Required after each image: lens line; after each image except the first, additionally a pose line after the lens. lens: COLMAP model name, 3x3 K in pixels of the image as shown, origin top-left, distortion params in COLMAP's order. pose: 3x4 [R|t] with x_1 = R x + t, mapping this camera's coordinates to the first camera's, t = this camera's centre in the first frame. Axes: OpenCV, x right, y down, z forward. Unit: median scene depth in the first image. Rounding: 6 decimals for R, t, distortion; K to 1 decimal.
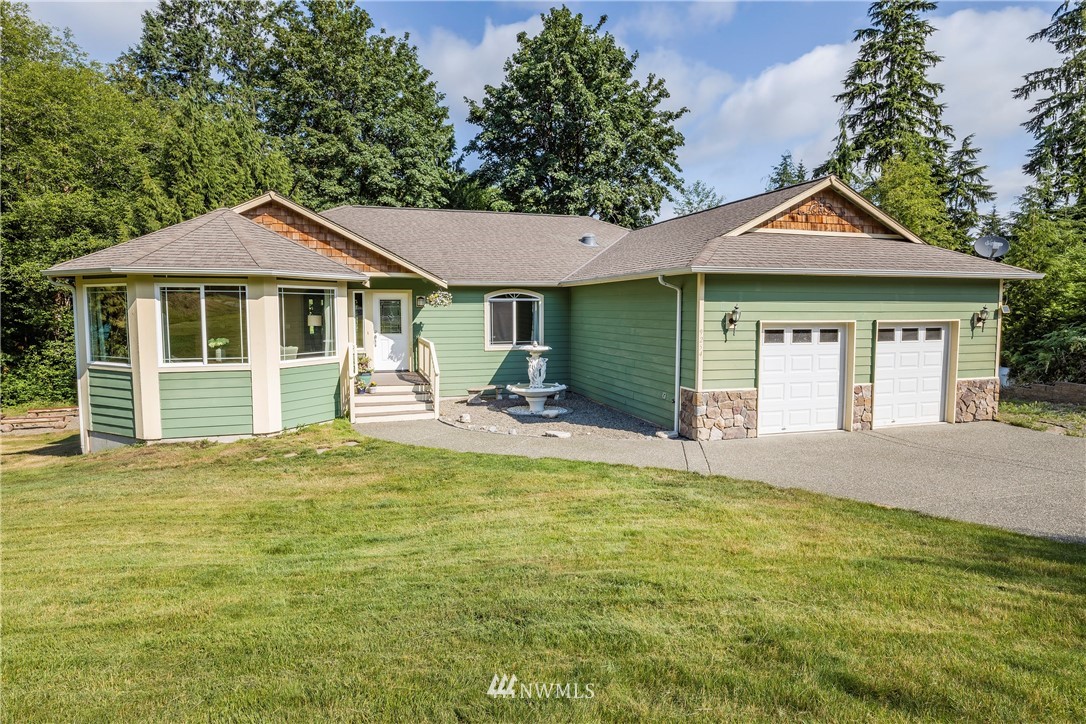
lens RADIAL K [[583.4, 0, 543.0], [0, 583.4, 362.0], [0, 0, 1]] dist [-0.002051, -0.002312]
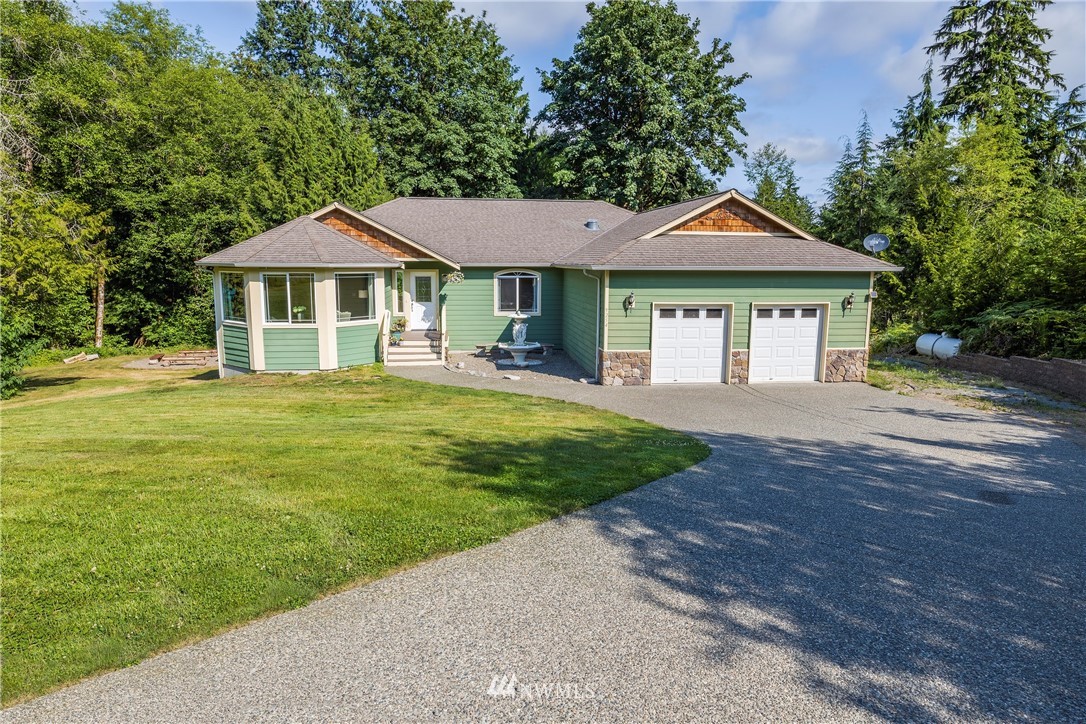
lens RADIAL K [[591.1, 0, 543.0], [0, 591.1, 362.0], [0, 0, 1]] dist [-0.000748, -0.007422]
pose [[0.986609, 0.034664, -0.159376, 0.105902], [-0.022829, 0.996884, 0.075500, -0.008990], [0.161497, -0.070851, 0.984327, -0.140227]]
